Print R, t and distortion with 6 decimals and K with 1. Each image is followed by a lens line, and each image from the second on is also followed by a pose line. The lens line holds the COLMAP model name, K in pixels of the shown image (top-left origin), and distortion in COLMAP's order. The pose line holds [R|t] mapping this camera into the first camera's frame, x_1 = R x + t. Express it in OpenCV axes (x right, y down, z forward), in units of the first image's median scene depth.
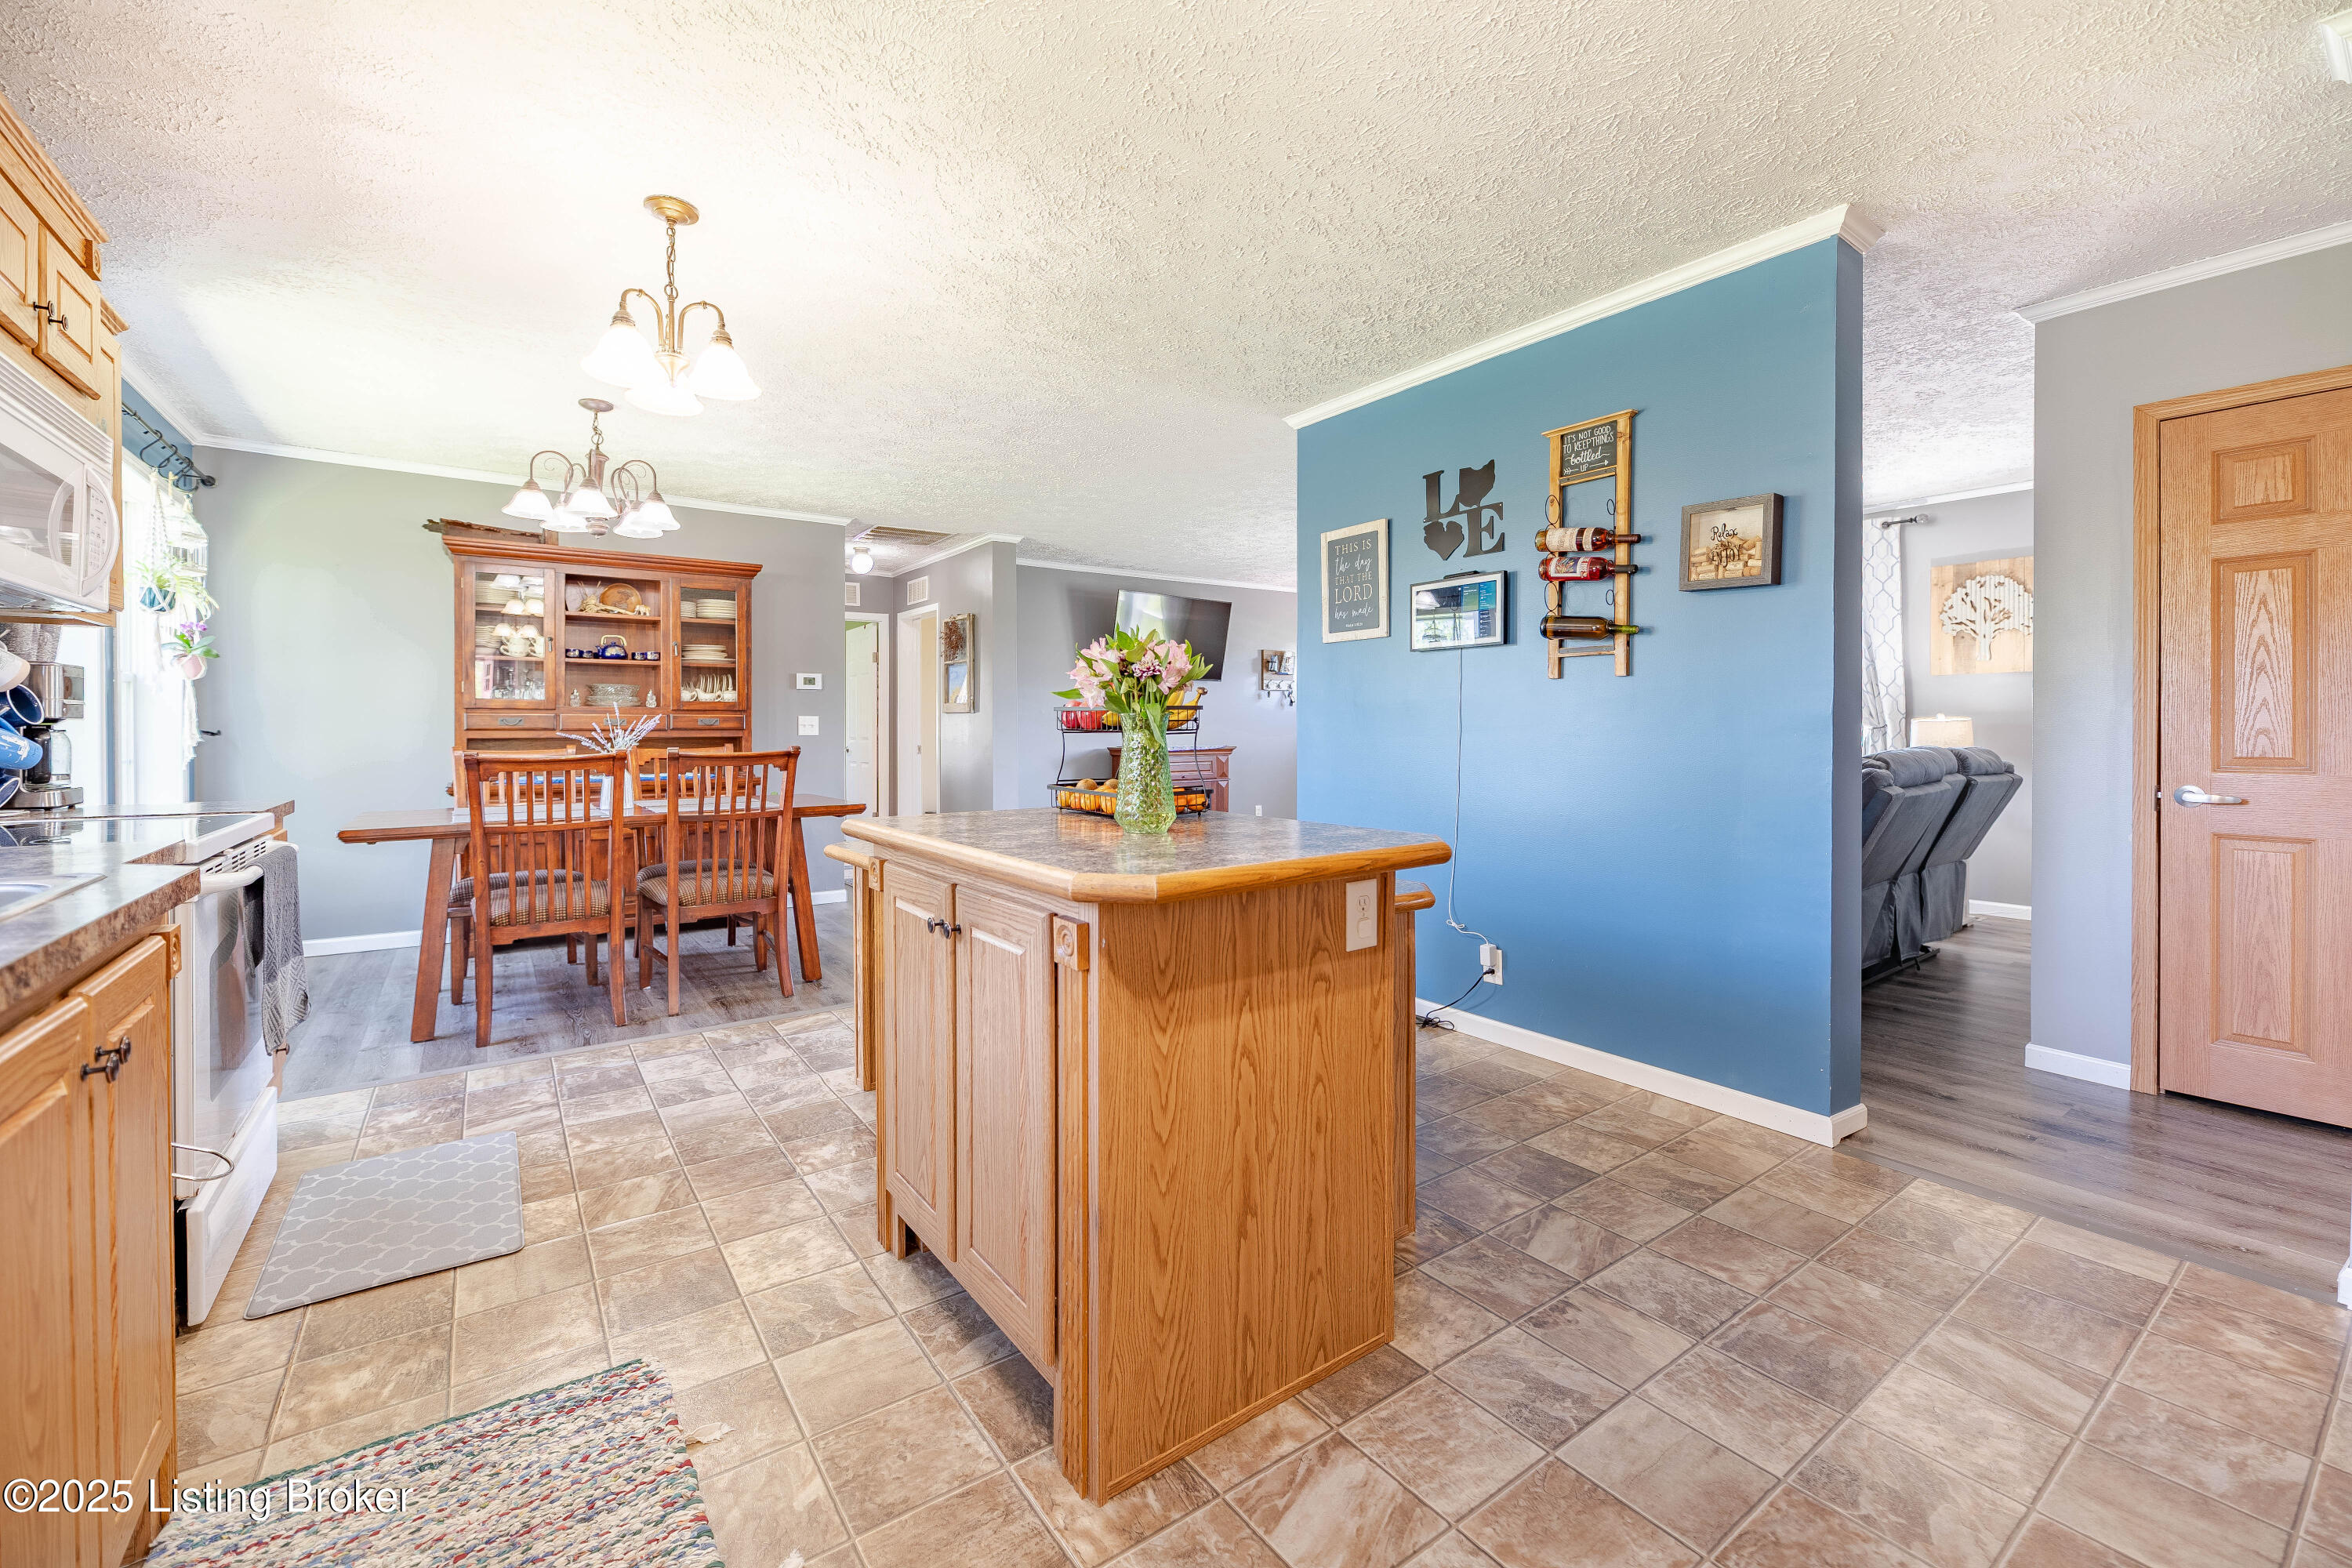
lens RADIAL K [[960.5, 0, 1161.1], [0, 960.5, 727.6], [0, 0, 1]] dist [-0.000027, -0.003074]
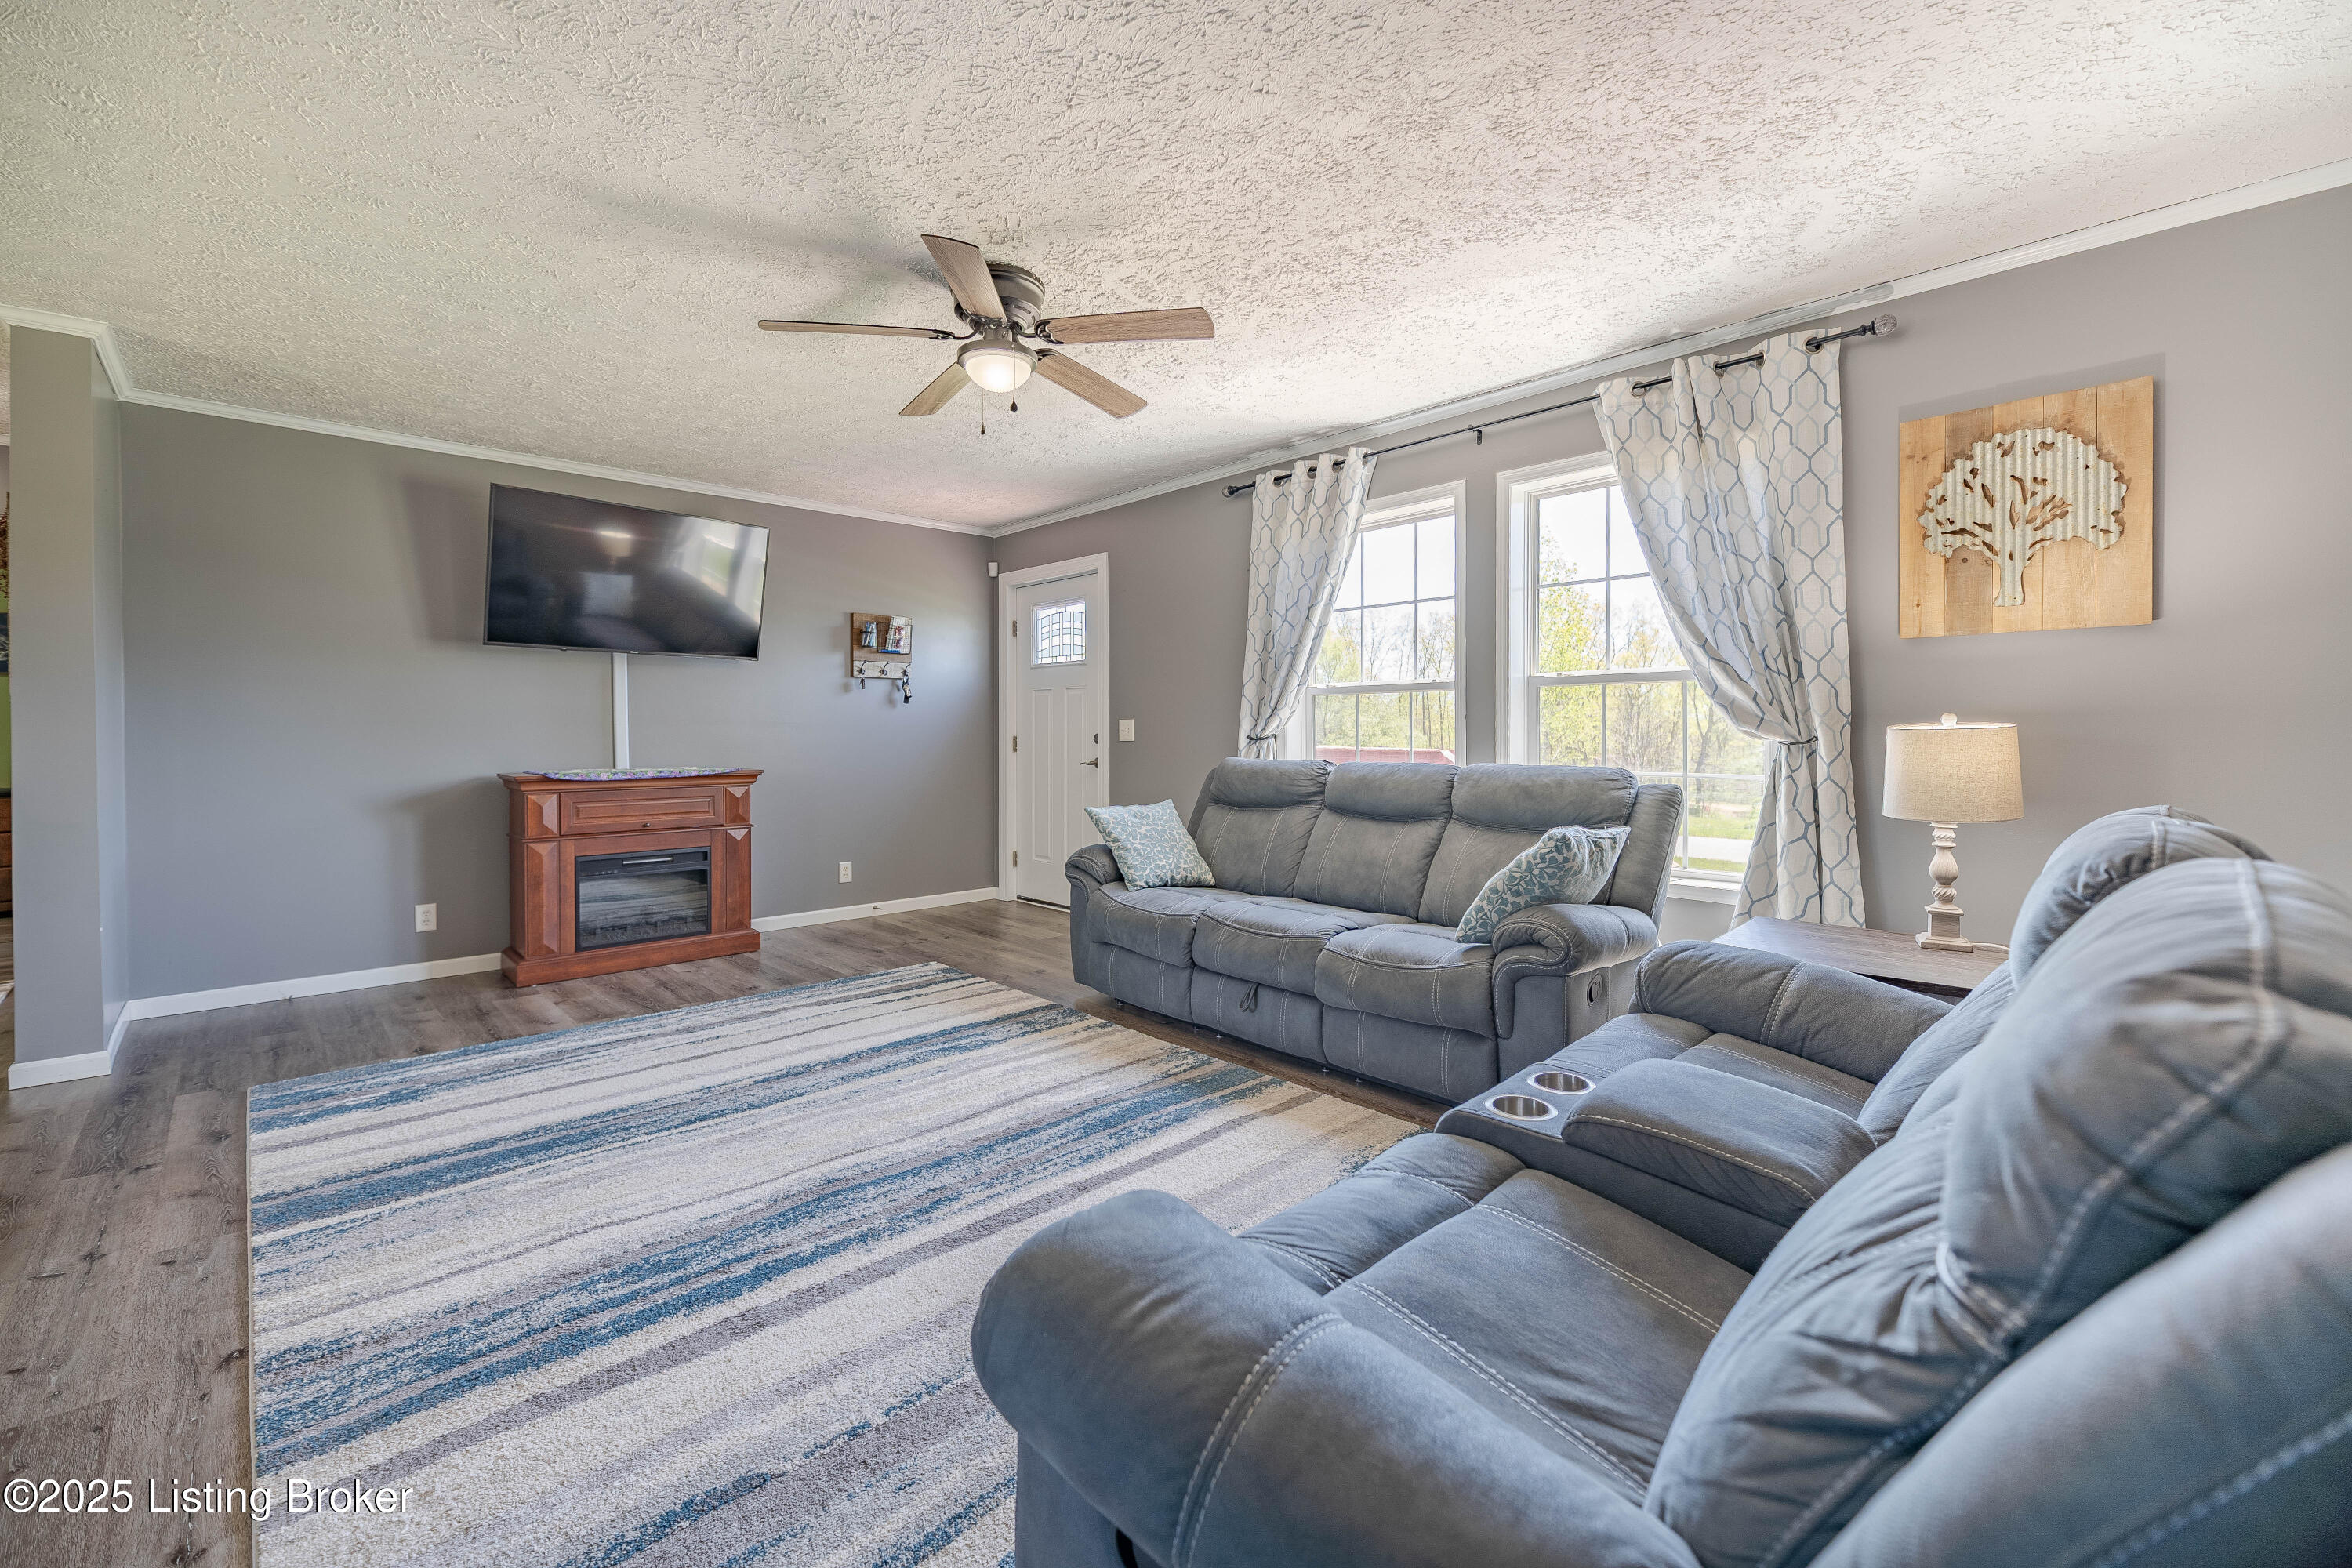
lens RADIAL K [[960.5, 0, 1179.4], [0, 960.5, 748.2], [0, 0, 1]] dist [-0.000027, -0.003074]
pose [[0.987163, -0.006138, 0.159595, 0.519950], [0.002710, 0.999761, 0.021692, -0.013474], [-0.159690, -0.020981, 0.986944, 0.835391]]
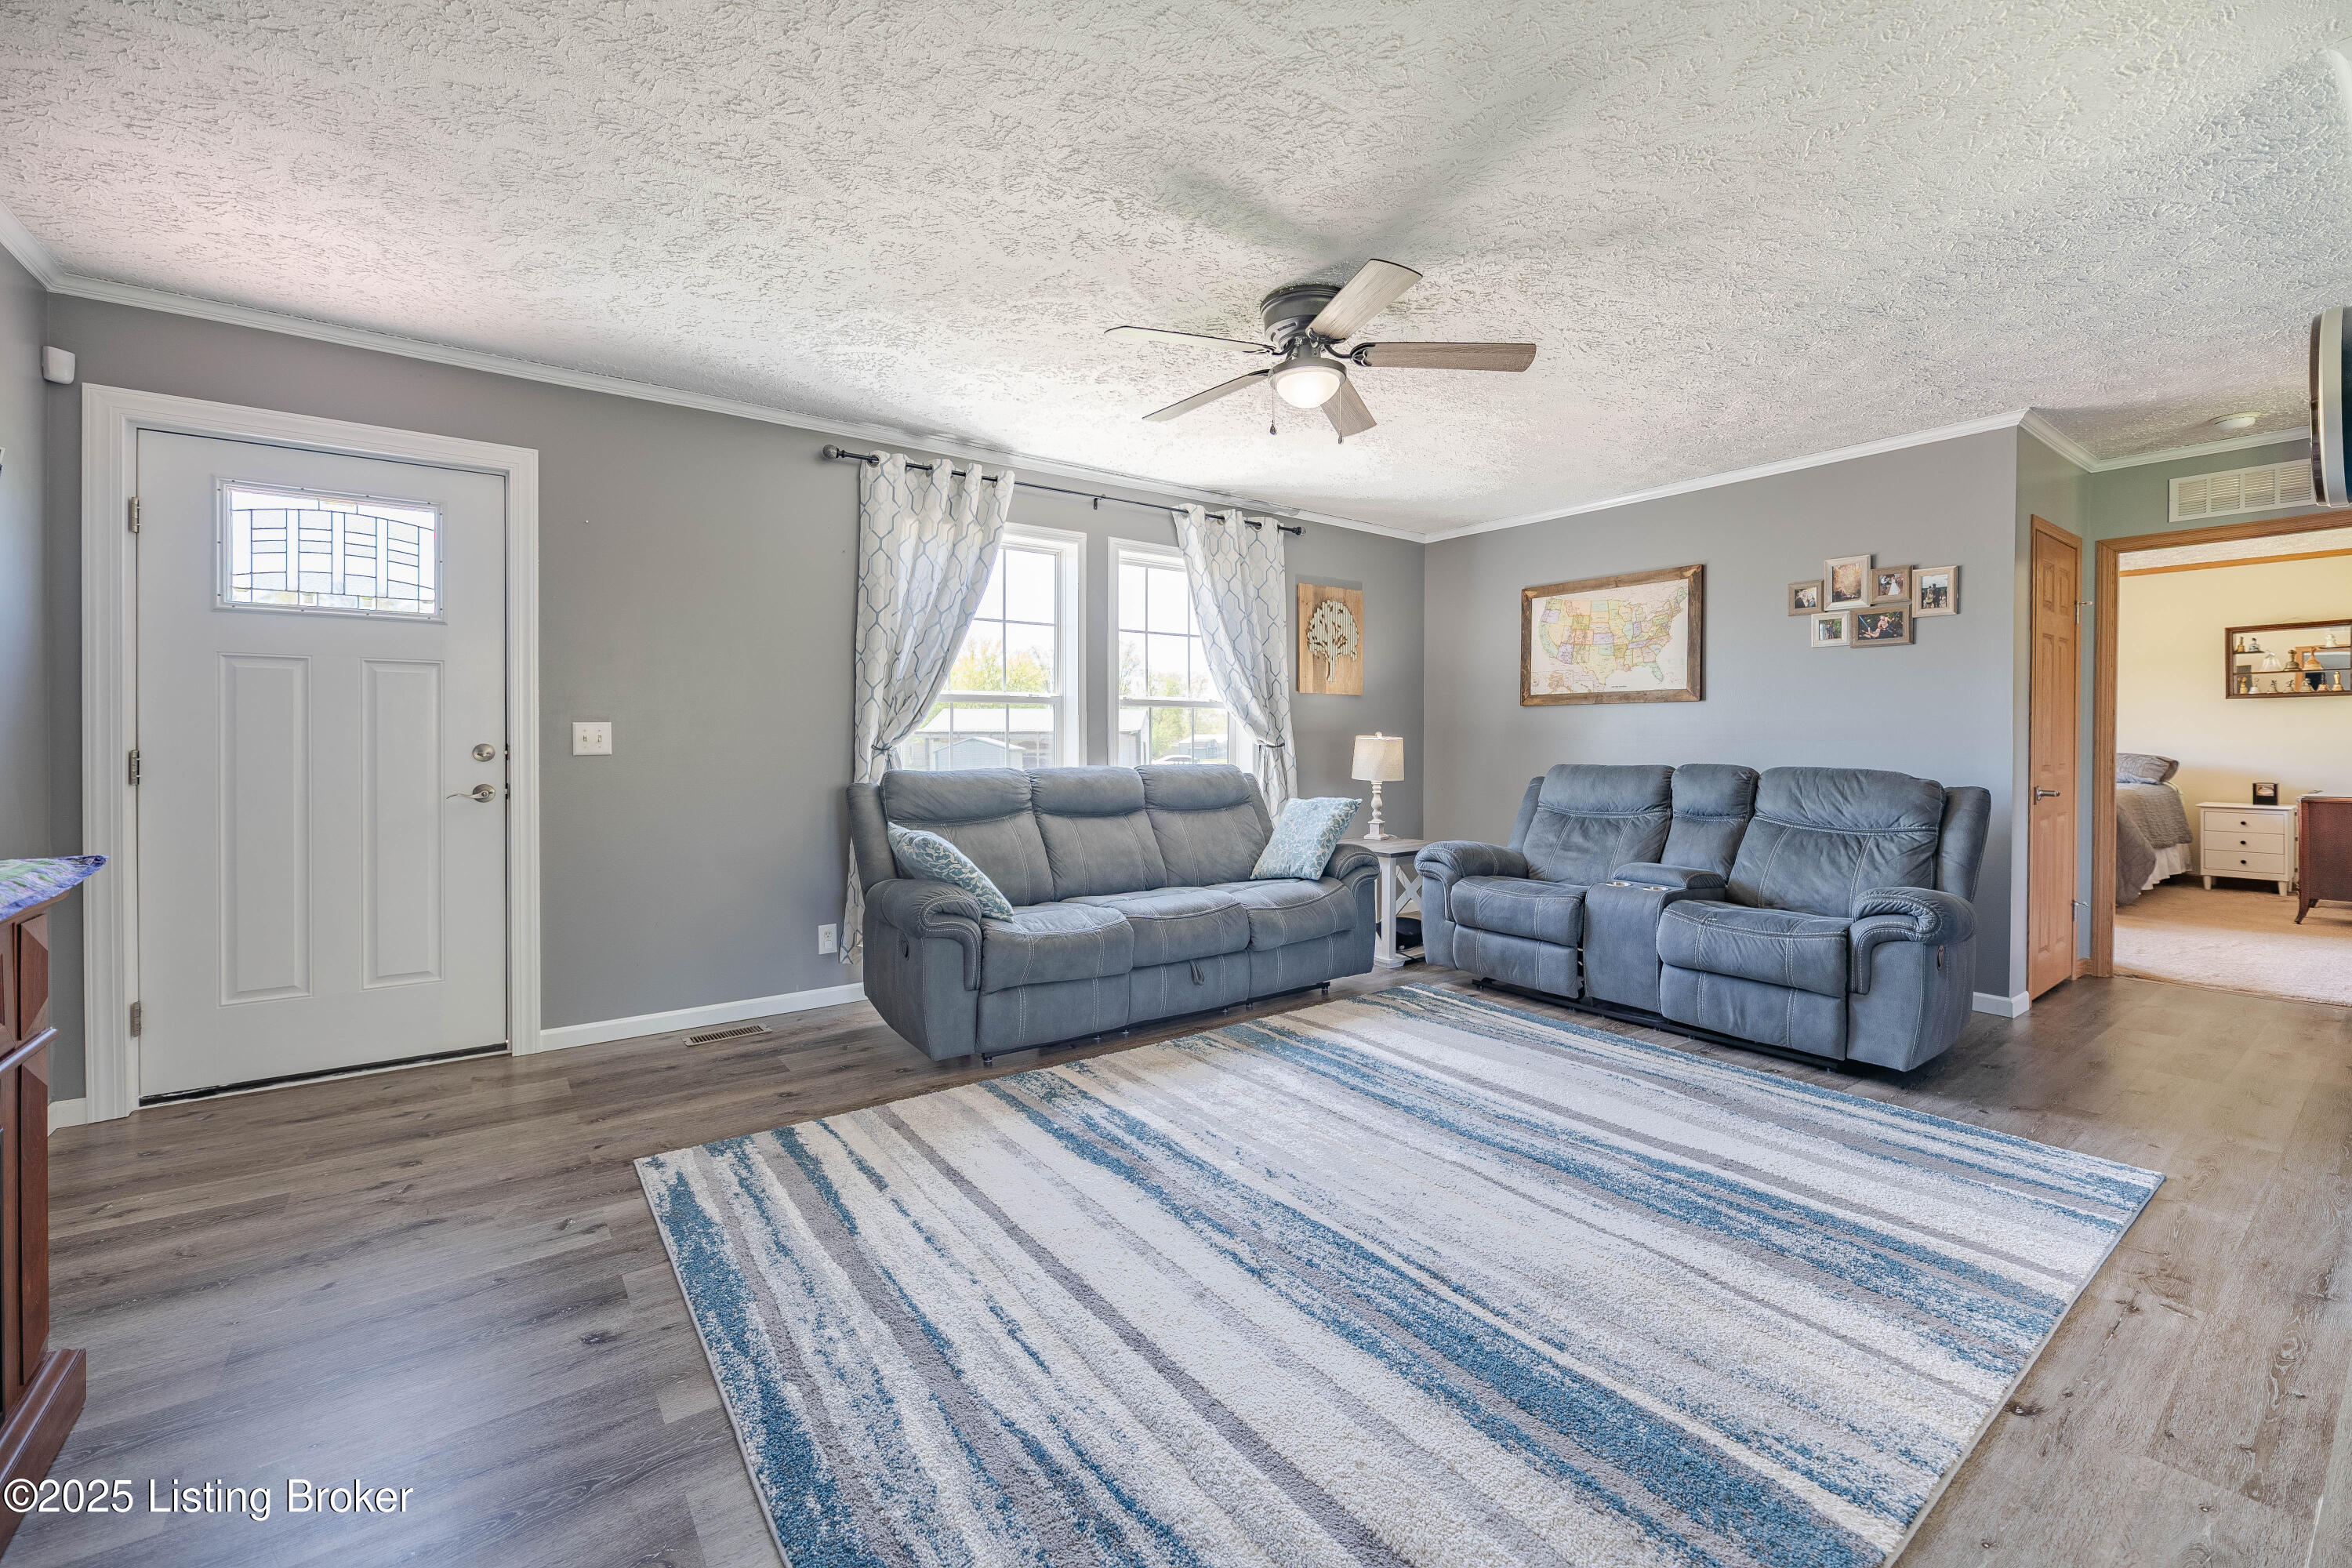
lens RADIAL K [[960.5, 0, 1152.9], [0, 960.5, 742.4], [0, 0, 1]] dist [-0.000027, -0.003074]
pose [[-0.008763, 0.000310, 0.999962, -0.265894], [-0.002037, 0.999998, -0.000328, -0.005561], [-0.999960, -0.002040, -0.008762, 1.731785]]
